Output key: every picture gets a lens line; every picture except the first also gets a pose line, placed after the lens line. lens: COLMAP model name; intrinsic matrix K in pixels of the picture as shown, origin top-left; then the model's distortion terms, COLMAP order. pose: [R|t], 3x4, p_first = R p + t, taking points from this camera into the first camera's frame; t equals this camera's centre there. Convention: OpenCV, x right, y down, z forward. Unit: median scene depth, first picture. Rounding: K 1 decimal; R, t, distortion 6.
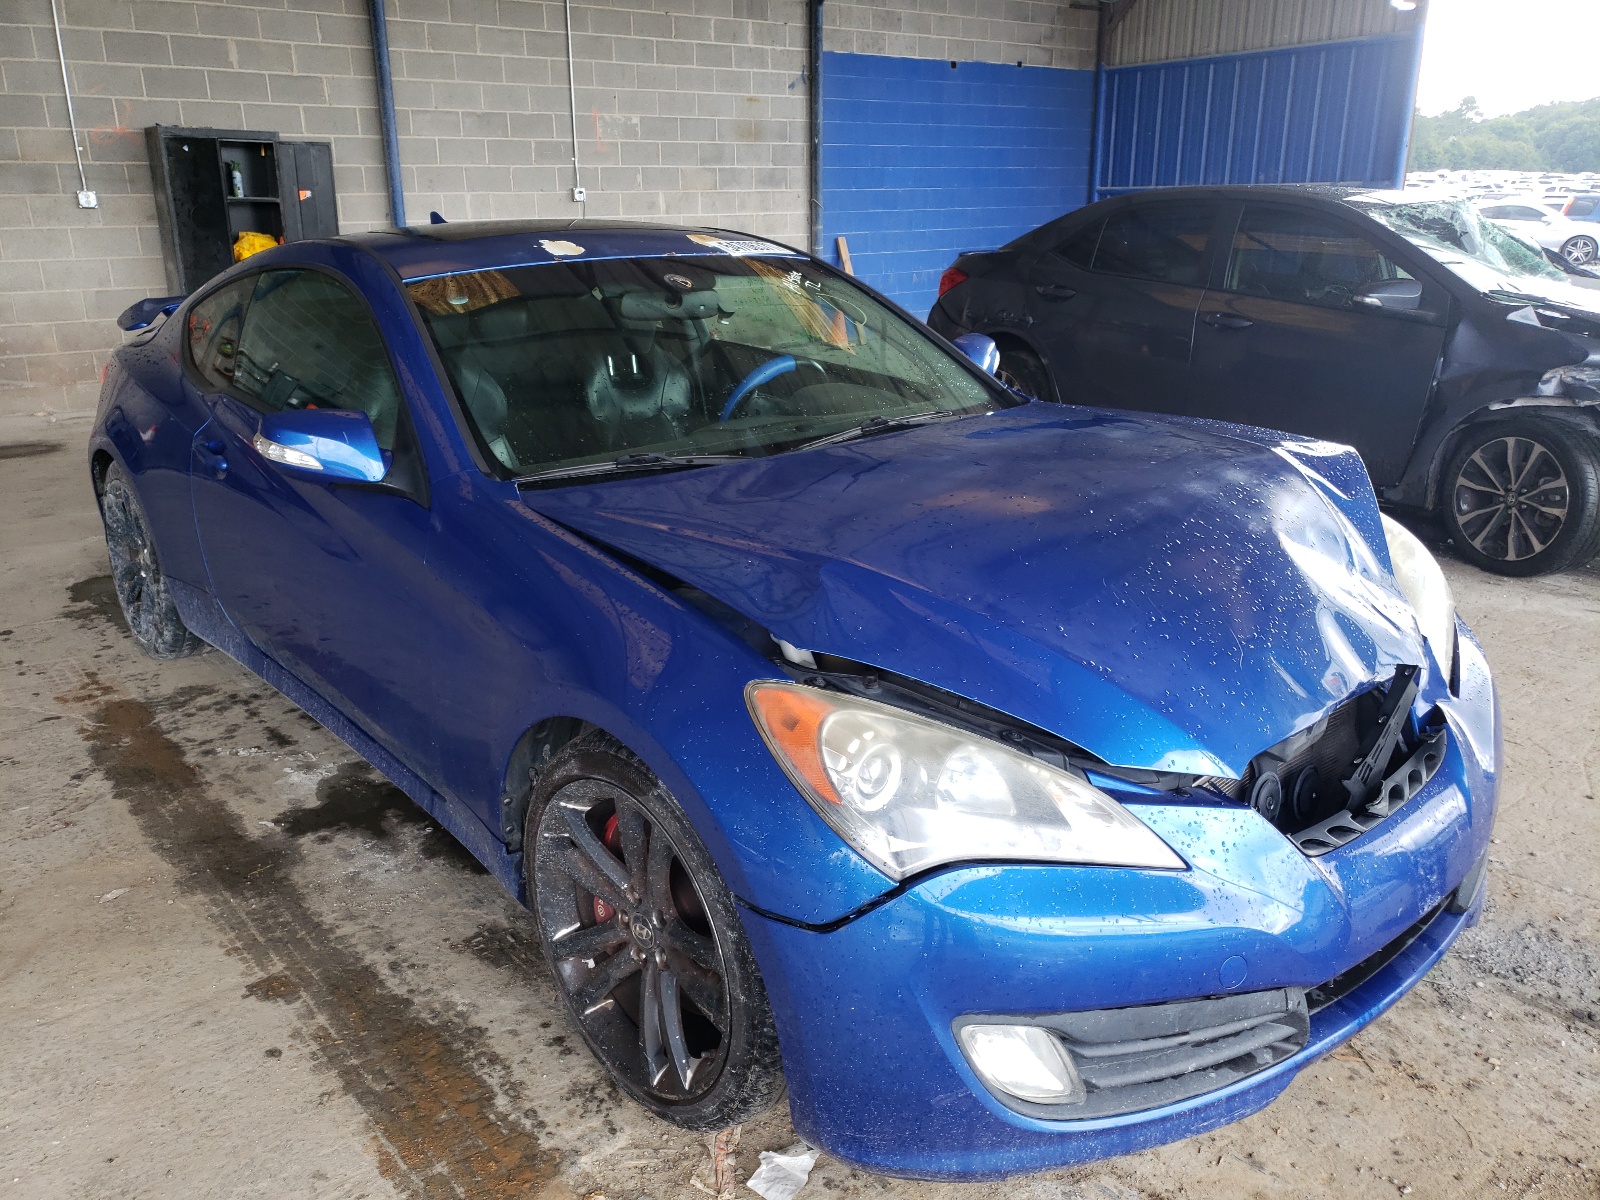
lens RADIAL K [[1278.5, 0, 792.9], [0, 1278.5, 599.9], [0, 0, 1]] dist [0.051891, -0.056184]
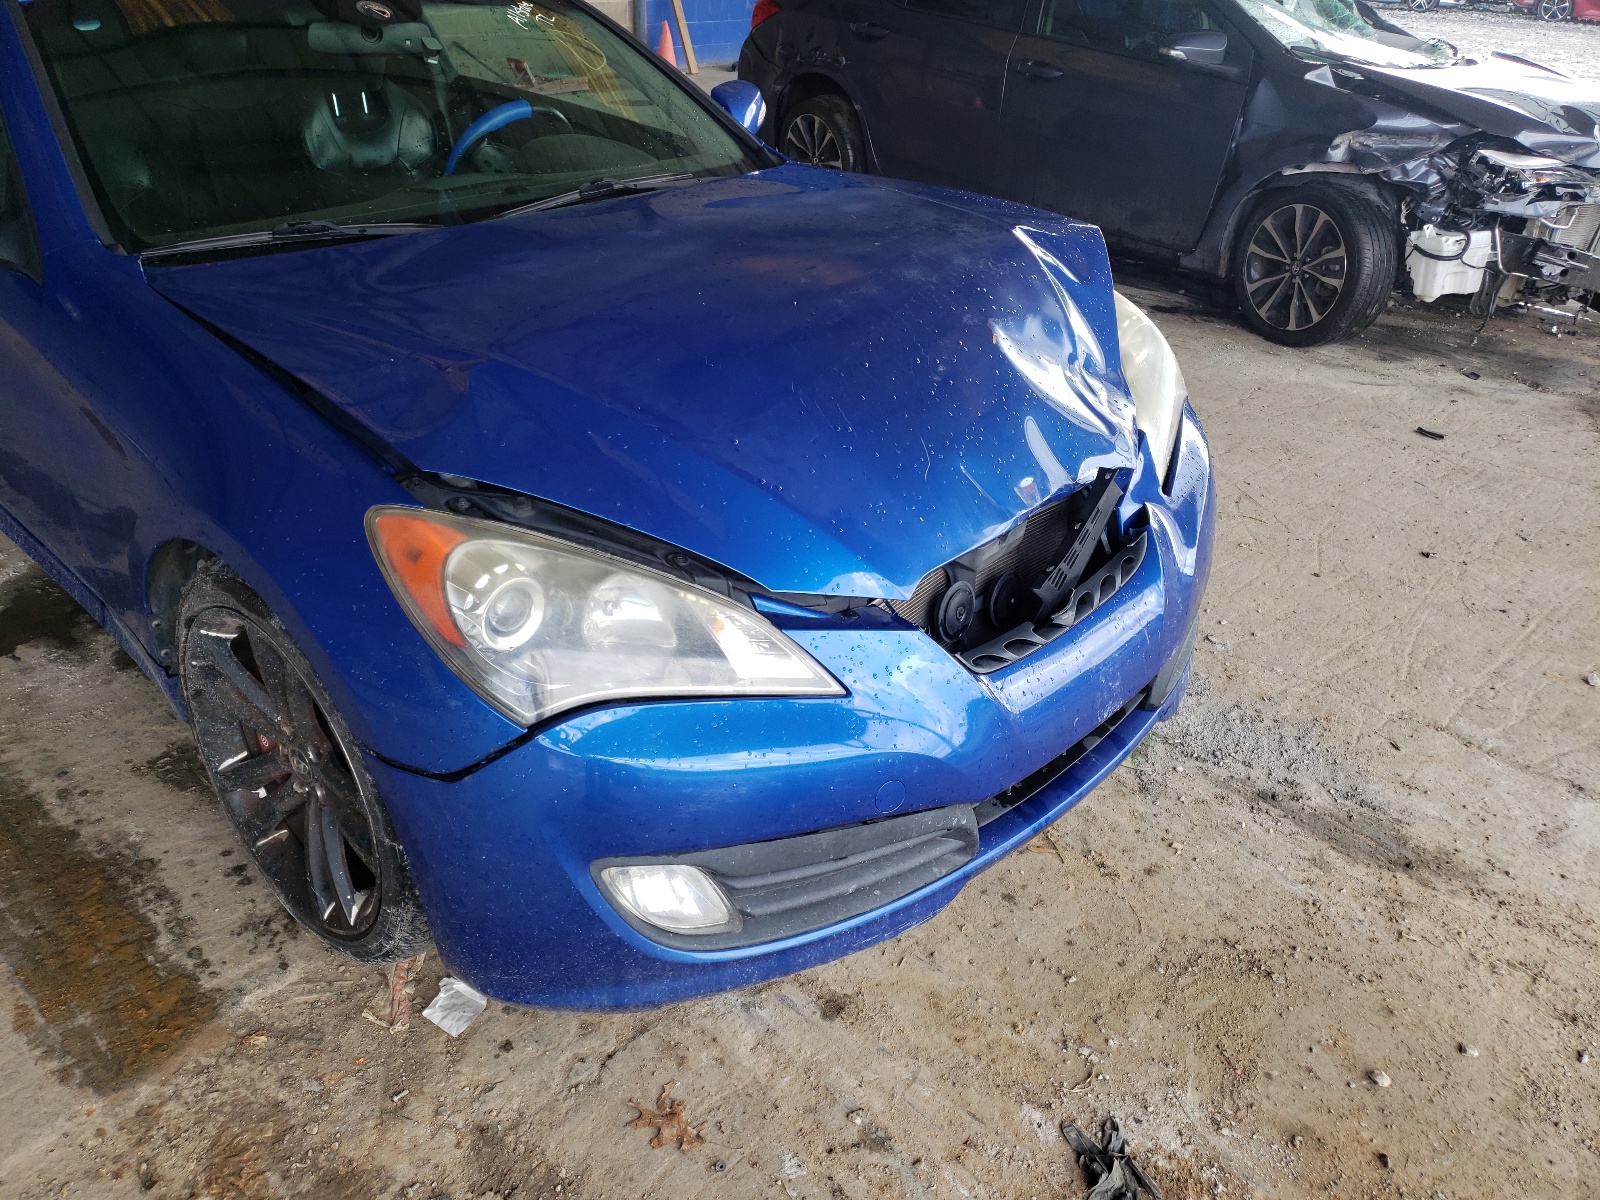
lens RADIAL K [[1294.0, 0, 808.5], [0, 1294.0, 583.9], [0, 0, 1]] dist [0.022741, -0.017453]
pose [[0.991273, -0.020418, 0.130238, 0.116503], [-0.002747, 0.984519, 0.175256, -0.032204], [-0.131800, -0.174084, 0.975871, 0.058613]]
